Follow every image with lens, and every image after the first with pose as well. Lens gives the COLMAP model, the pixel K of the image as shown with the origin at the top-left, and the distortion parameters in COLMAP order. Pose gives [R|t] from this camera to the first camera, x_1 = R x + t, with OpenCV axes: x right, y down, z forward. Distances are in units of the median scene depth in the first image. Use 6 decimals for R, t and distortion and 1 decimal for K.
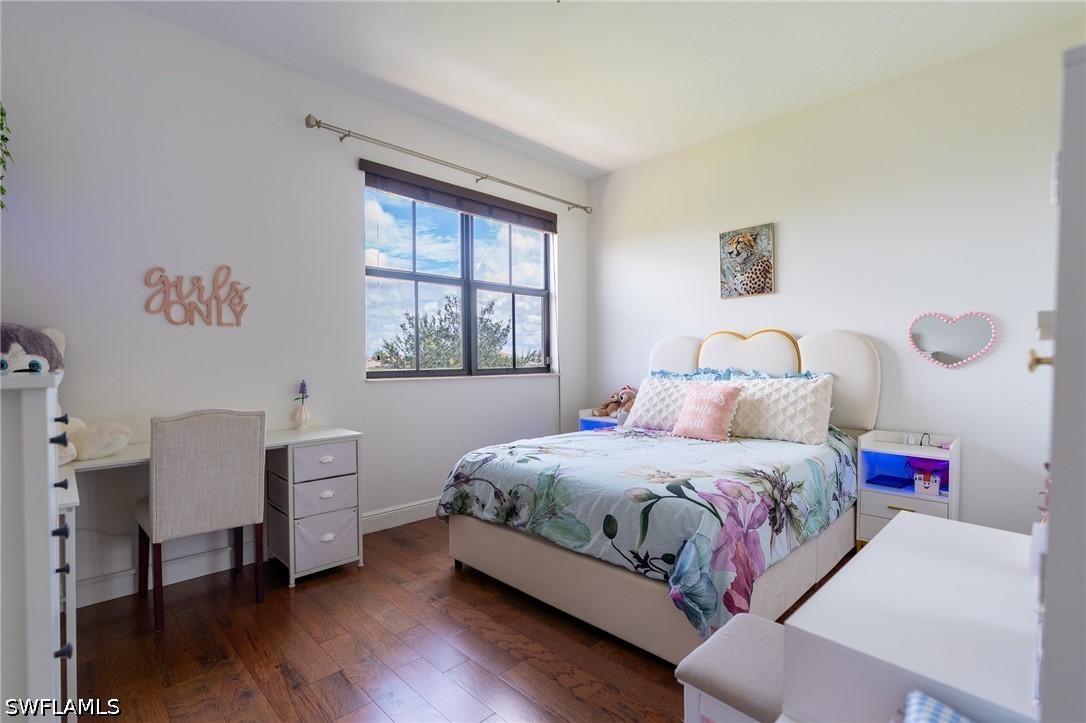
lens RADIAL K [[496.7, 0, 541.0], [0, 496.7, 364.2], [0, 0, 1]] dist [-0.001782, 0.000122]
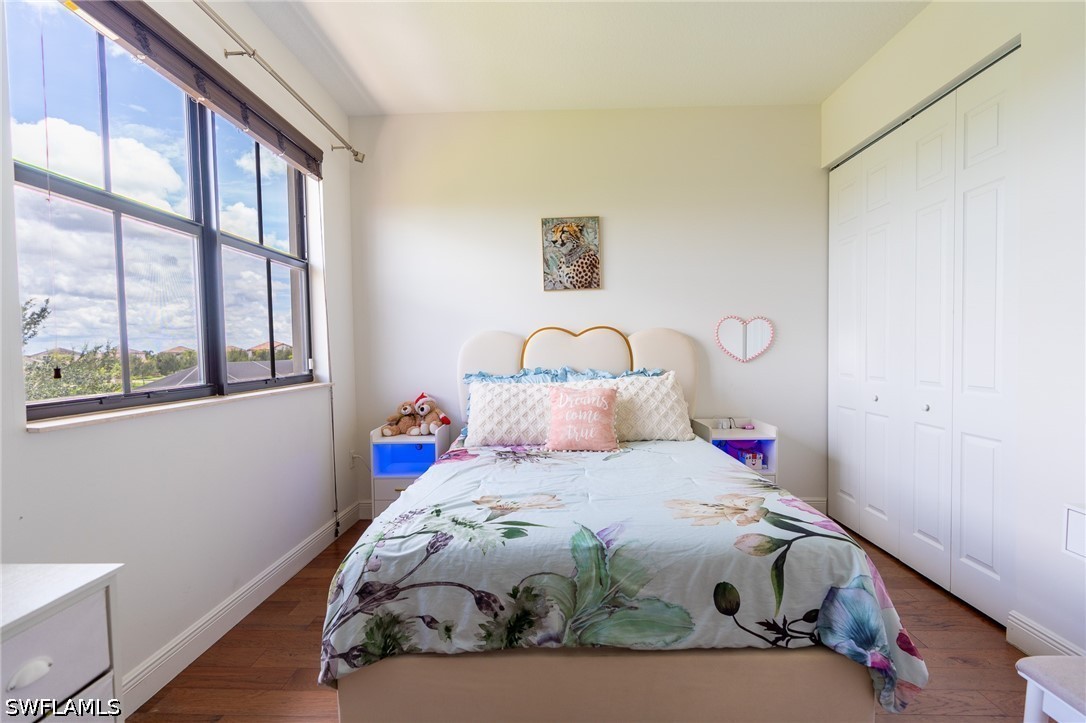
lens RADIAL K [[503.2, 0, 544.1], [0, 503.2, 366.0], [0, 0, 1]] dist [-0.002396, -0.000007]
pose [[0.722056, -0.033545, 0.691021, -0.334574], [0.022282, 0.999433, 0.025234, -0.021580], [-0.691476, -0.002823, 0.722394, 0.402665]]
